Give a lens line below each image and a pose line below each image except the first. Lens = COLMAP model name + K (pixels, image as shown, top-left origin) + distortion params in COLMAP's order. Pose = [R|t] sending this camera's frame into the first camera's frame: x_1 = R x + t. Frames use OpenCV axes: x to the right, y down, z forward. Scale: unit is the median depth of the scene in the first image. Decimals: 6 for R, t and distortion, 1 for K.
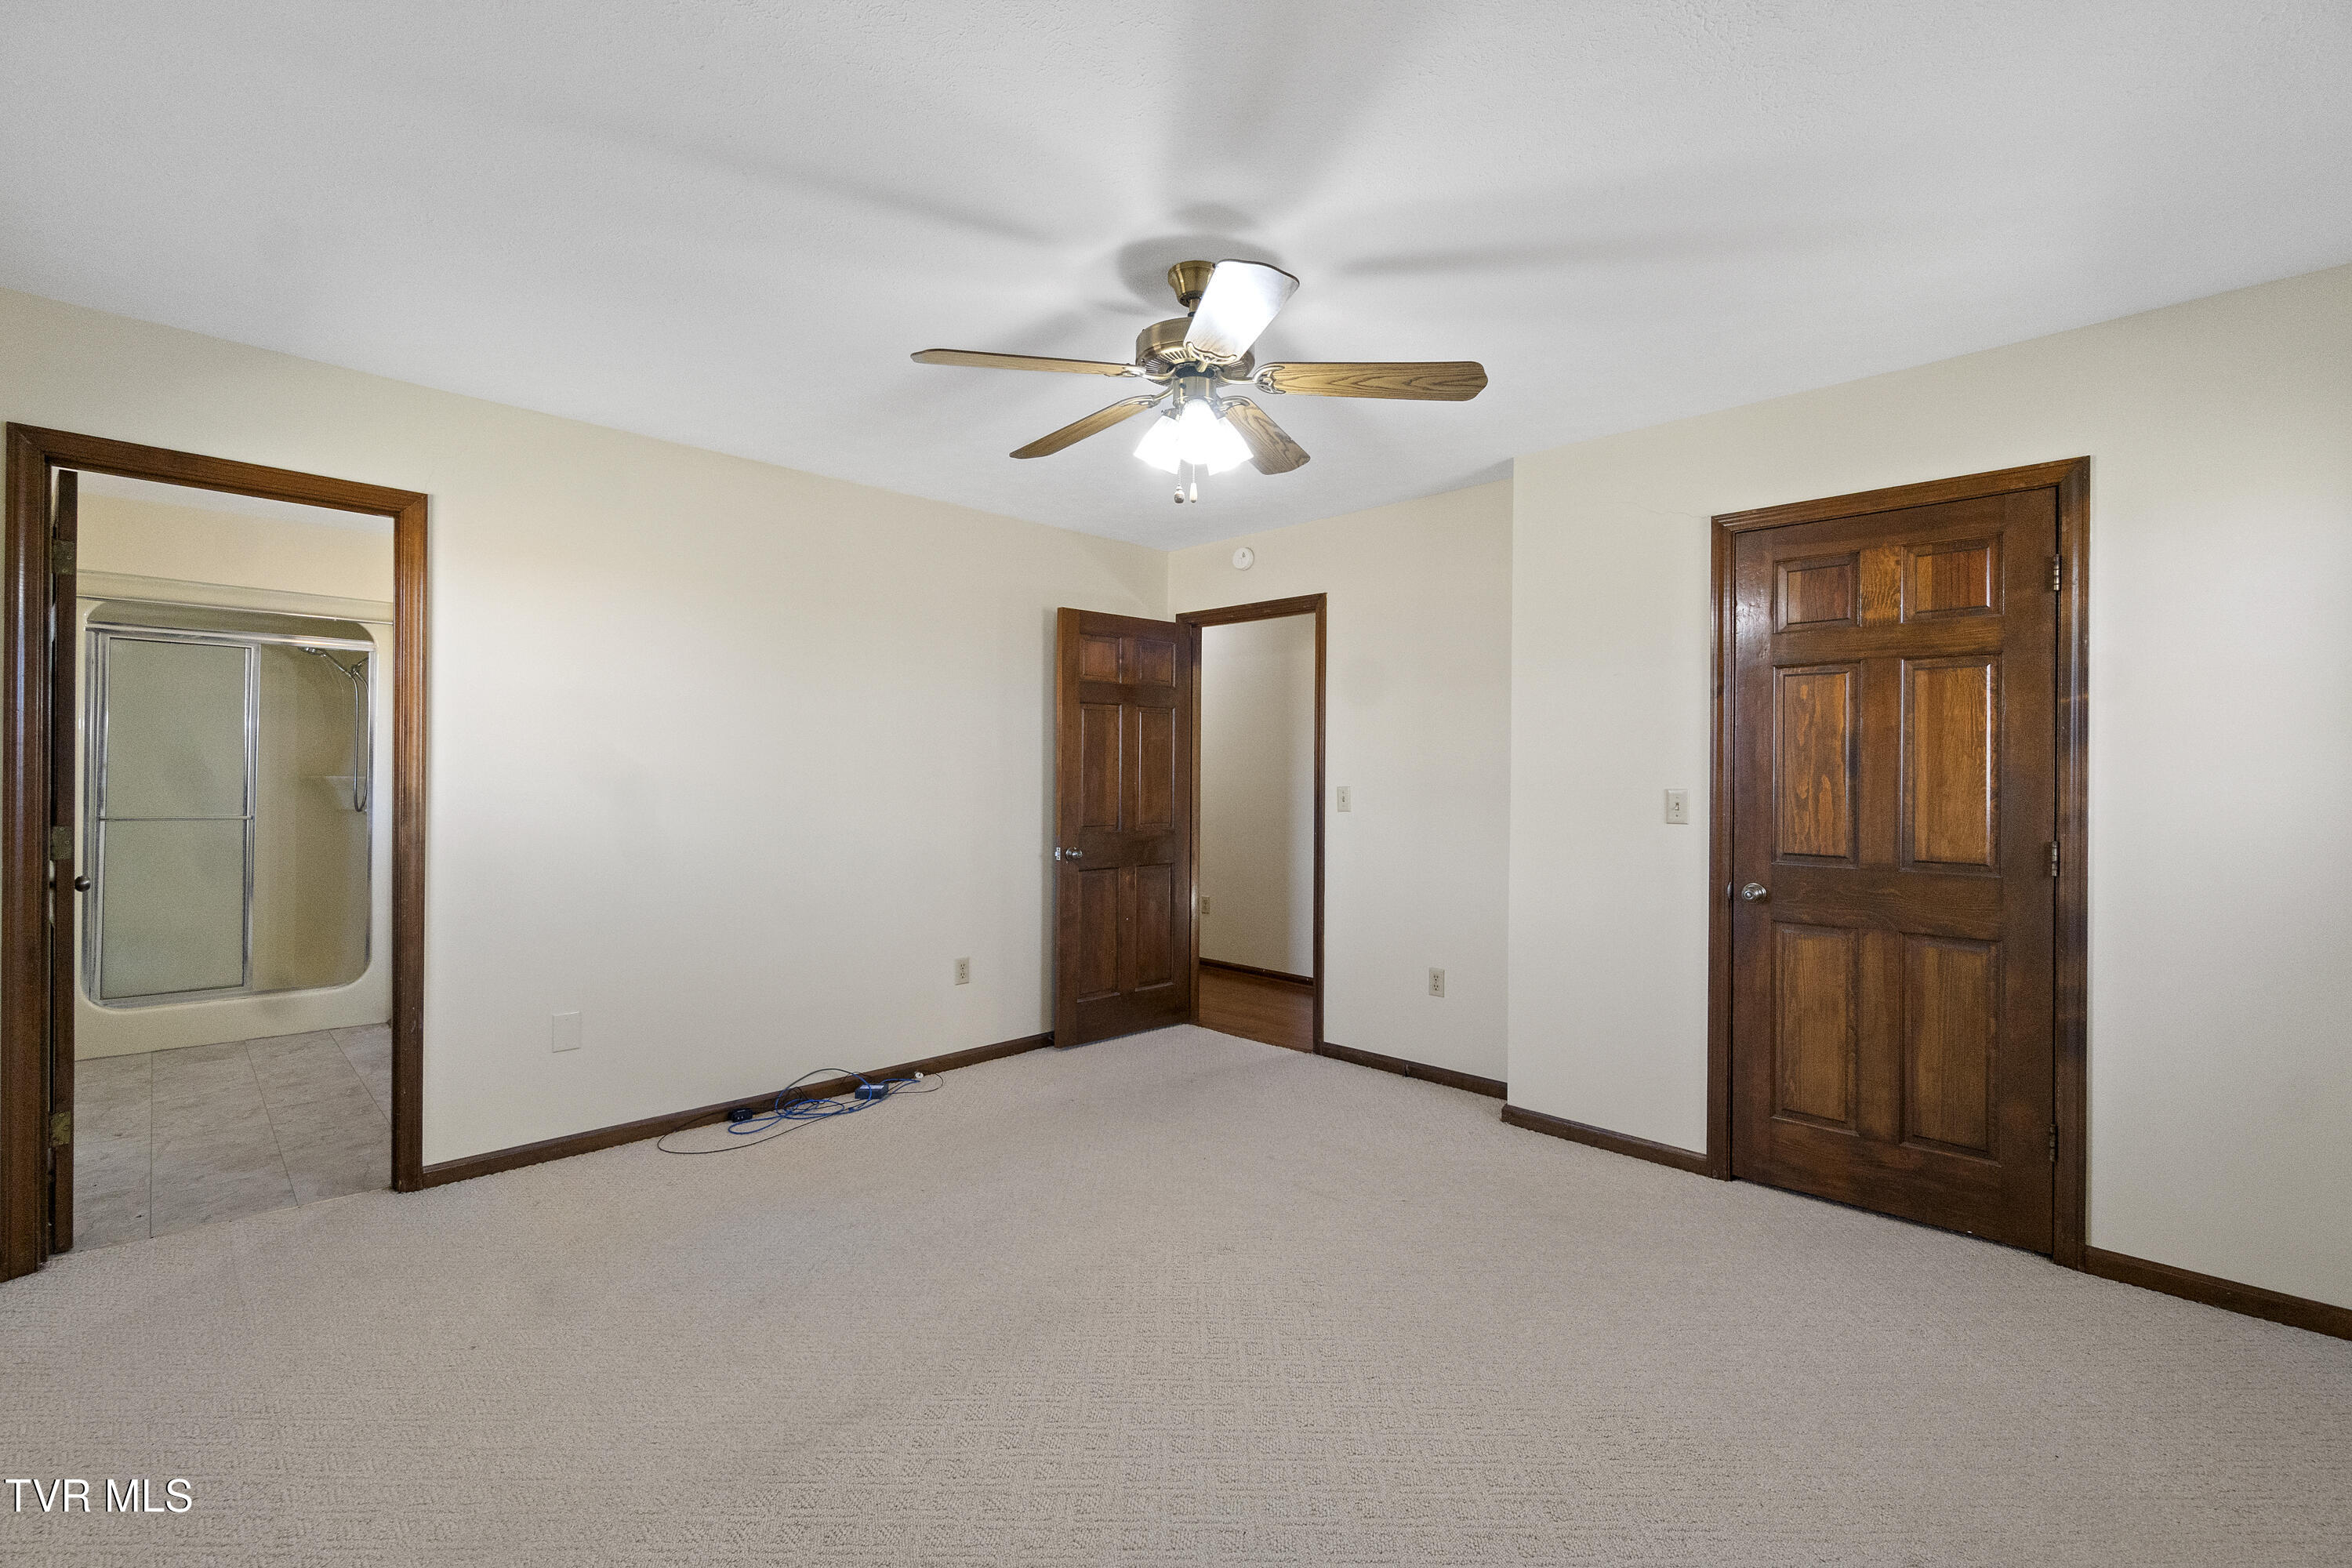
lens RADIAL K [[1028.3, 0, 1166.7], [0, 1028.3, 765.1], [0, 0, 1]] dist [-0.000092, 0.000068]
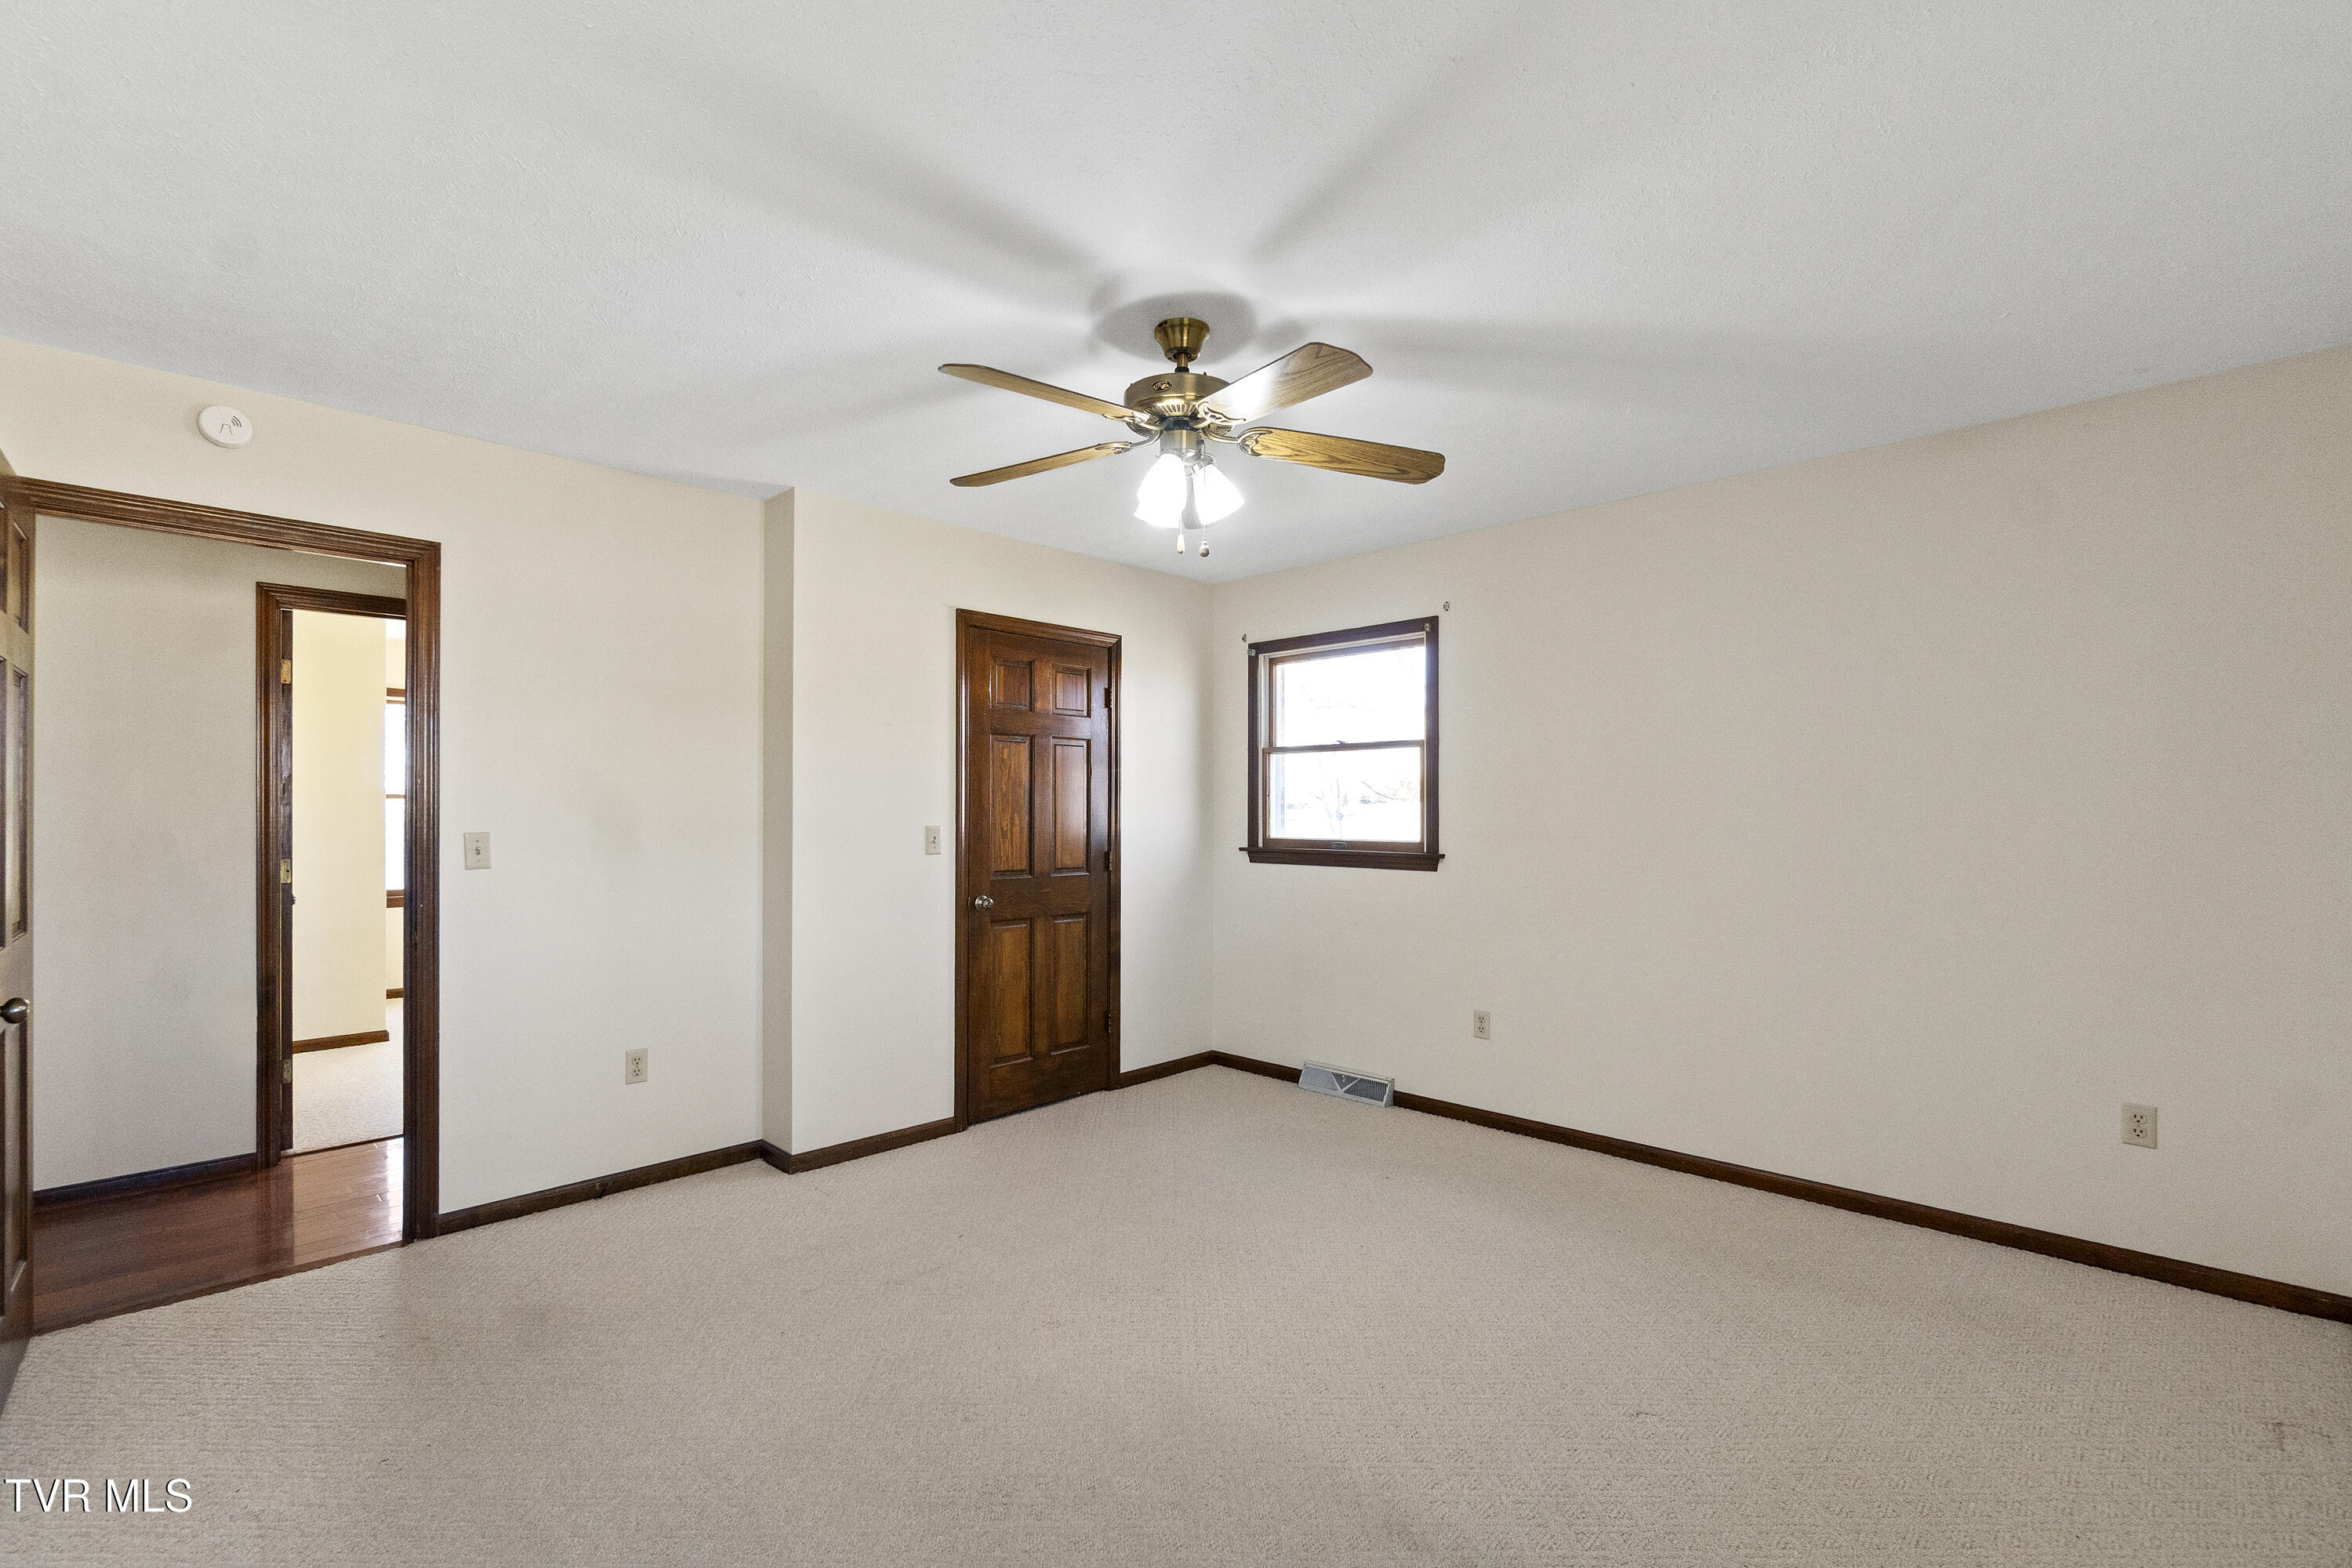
lens RADIAL K [[1028.3, 0, 1170.1], [0, 1028.3, 802.0], [0, 0, 1]] dist [-0.000092, 0.000068]
pose [[-0.006531, 0.009267, 0.999936, -0.773026], [-0.004793, 0.999945, -0.009299, 0.006184], [-0.999967, -0.004853, -0.006486, 0.784696]]
